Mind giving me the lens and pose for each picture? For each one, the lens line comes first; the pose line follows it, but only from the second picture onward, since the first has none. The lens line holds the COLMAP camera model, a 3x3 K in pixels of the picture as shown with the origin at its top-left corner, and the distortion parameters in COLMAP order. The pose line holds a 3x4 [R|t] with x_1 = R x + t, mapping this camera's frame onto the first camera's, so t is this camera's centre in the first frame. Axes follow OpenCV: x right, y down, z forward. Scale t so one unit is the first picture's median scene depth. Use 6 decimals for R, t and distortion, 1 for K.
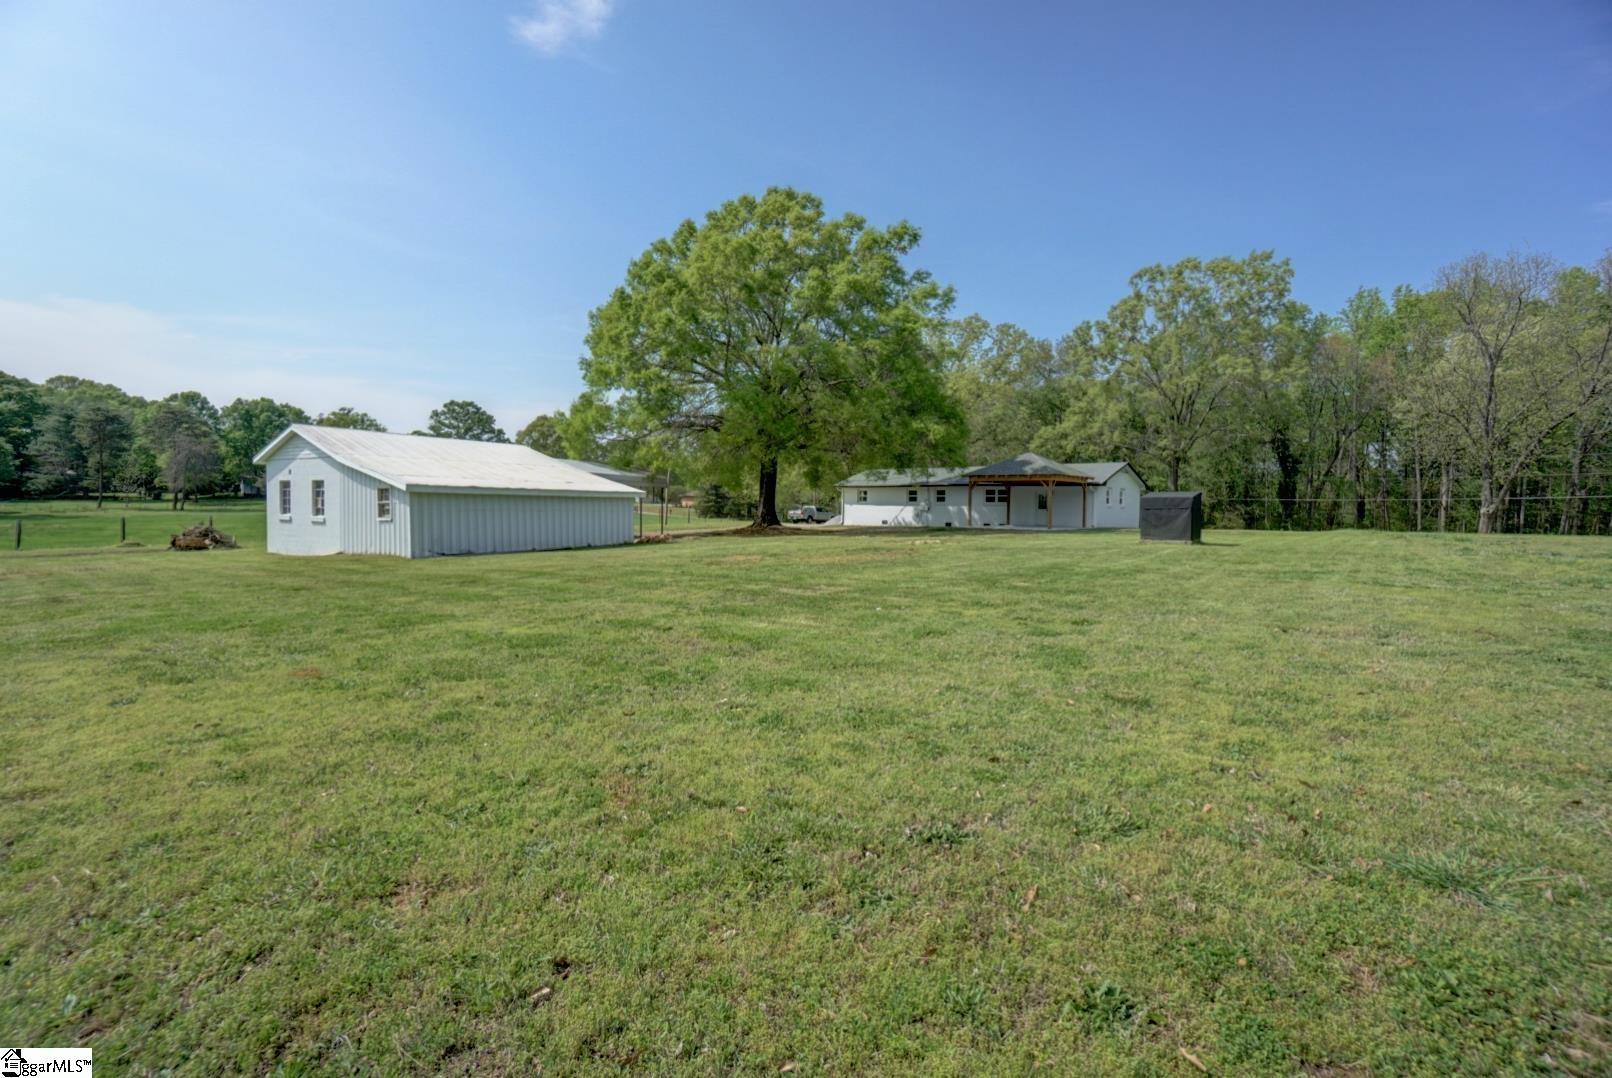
lens RADIAL K [[693.2, 0, 806.0], [0, 693.2, 539.0], [0, 0, 1]] dist [-0.000046, 0.000014]
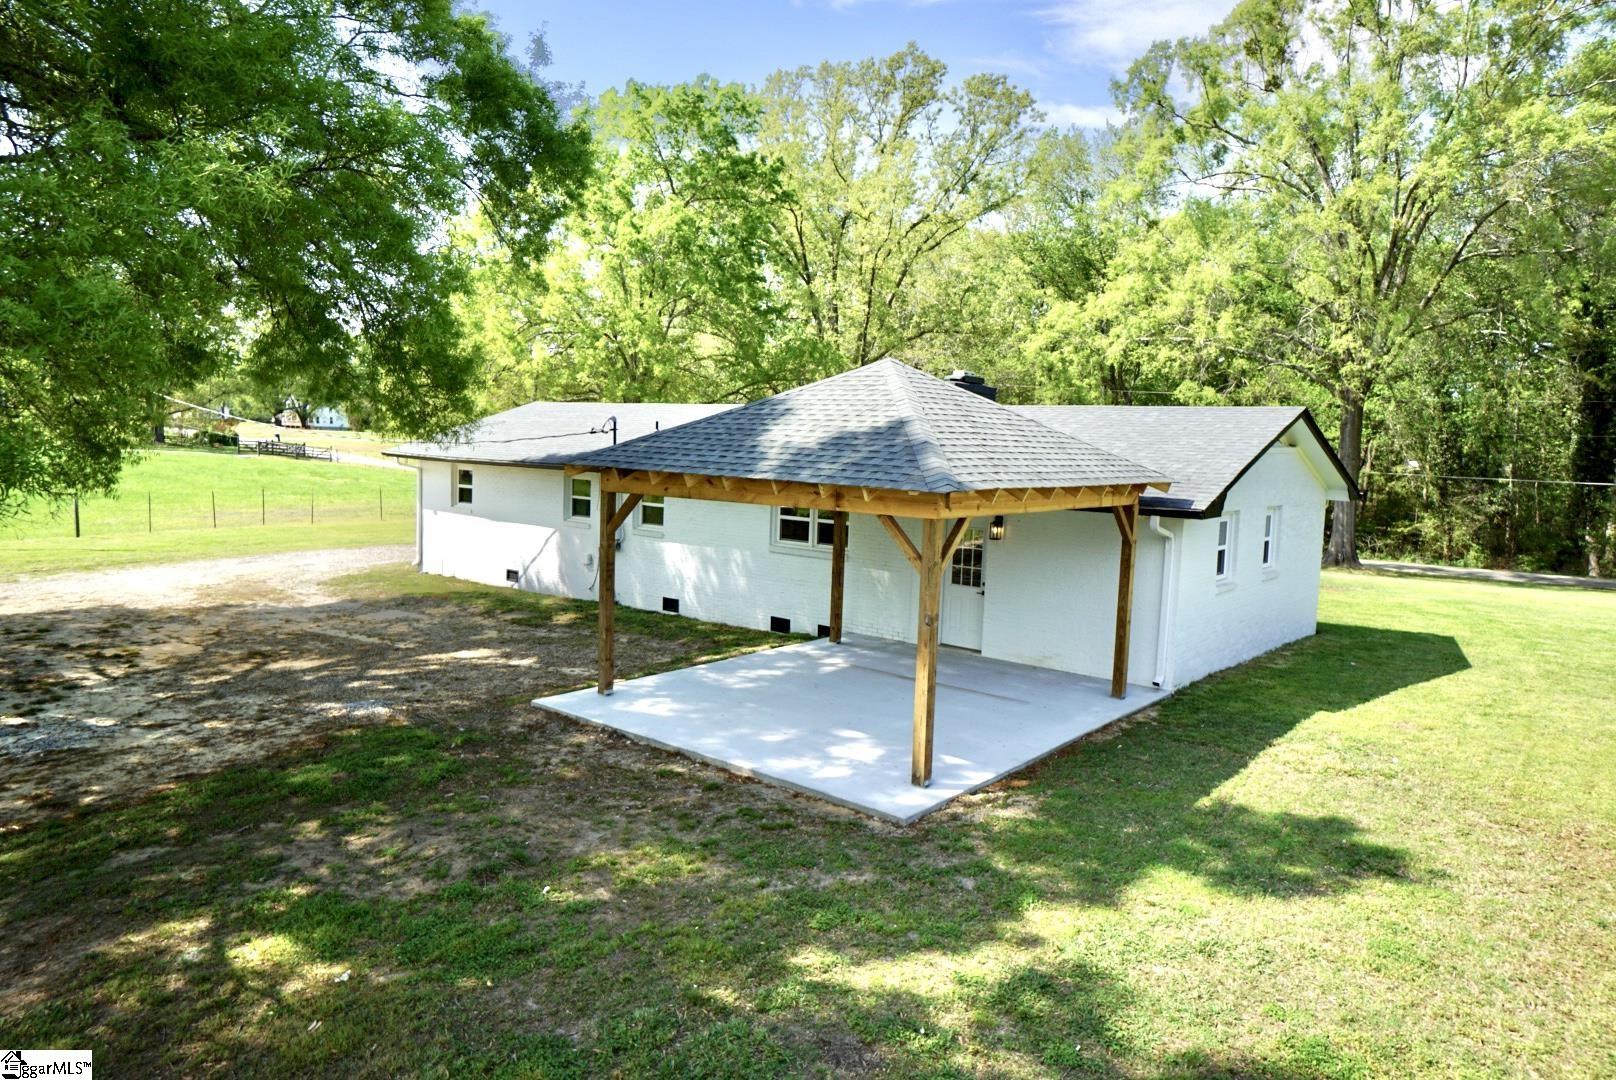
lens RADIAL K [[1011.5, 0, 808.0], [0, 1011.5, 540.0], [0, 0, 1]] dist [0.001444, 0.000246]
pose [[0.998303, 0.011194, 0.057147, 0.162907], [-0.014294, 0.998432, 0.054129, -0.049064], [-0.056452, -0.054854, 0.996897, 0.394936]]
